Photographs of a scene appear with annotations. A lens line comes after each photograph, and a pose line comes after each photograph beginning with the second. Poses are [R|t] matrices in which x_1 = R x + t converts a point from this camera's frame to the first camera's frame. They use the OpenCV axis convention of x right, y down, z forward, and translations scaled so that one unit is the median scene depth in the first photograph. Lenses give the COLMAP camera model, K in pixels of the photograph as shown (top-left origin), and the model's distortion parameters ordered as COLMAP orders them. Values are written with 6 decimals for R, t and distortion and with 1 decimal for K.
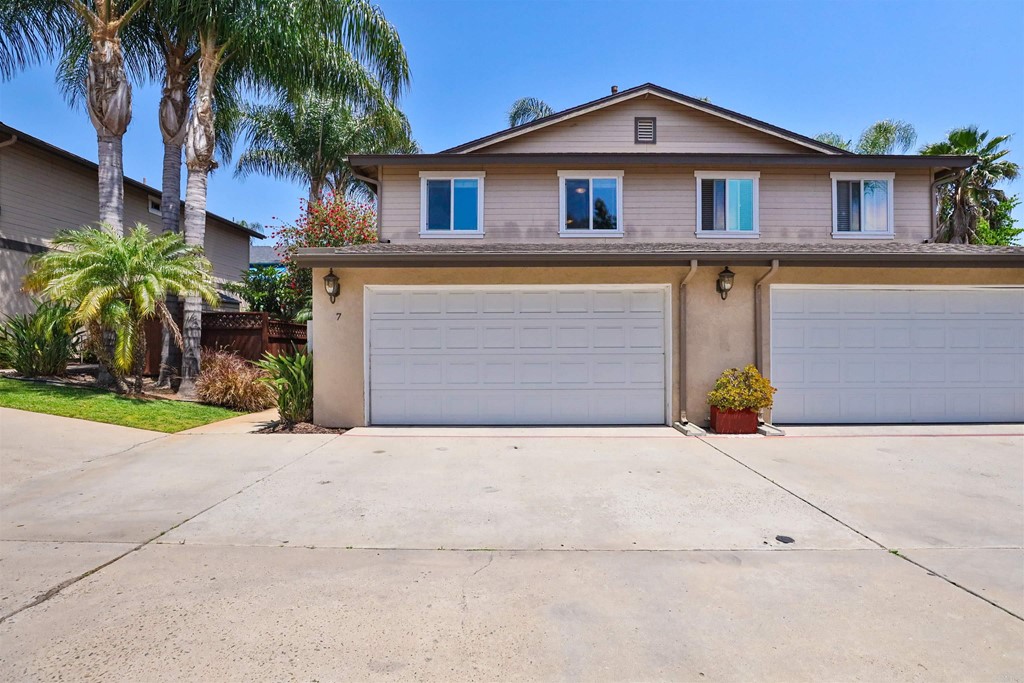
lens RADIAL K [[488.5, 0, 498.1], [0, 488.5, 346.7], [0, 0, 1]] dist [-0.028398, 0.000361]
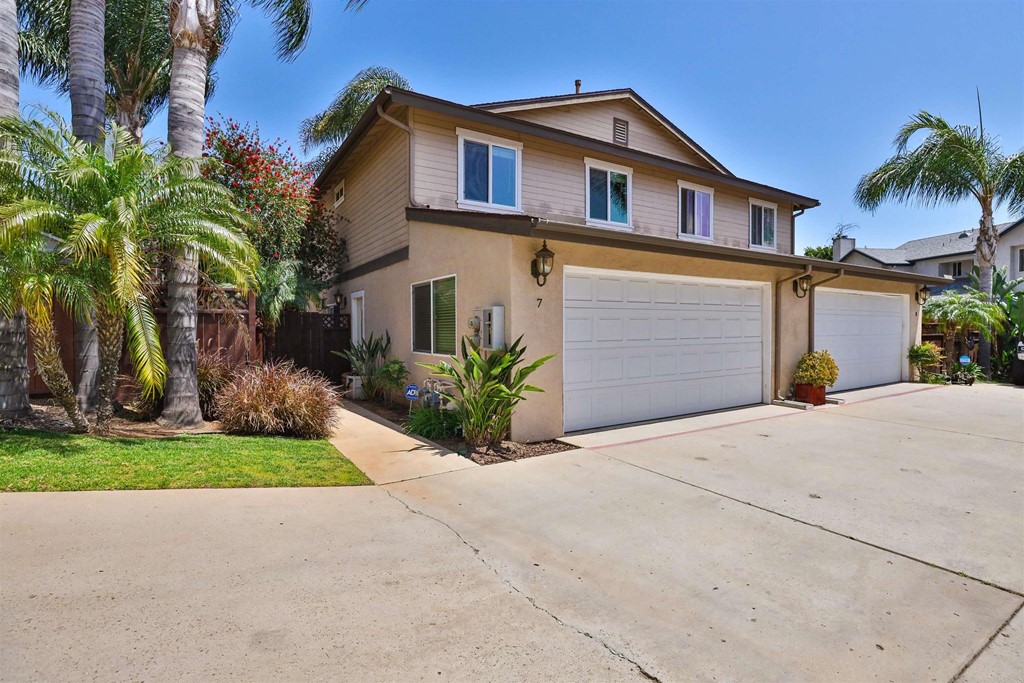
lens RADIAL K [[493.1, 0, 530.5], [0, 493.1, 341.2], [0, 0, 1]] dist [-0.017122, 0.000209]
pose [[0.838022, -0.016872, 0.545376, -0.520827], [0.005449, 0.999731, 0.022555, -0.011840], [-0.545610, -0.015930, 0.837888, 0.217668]]
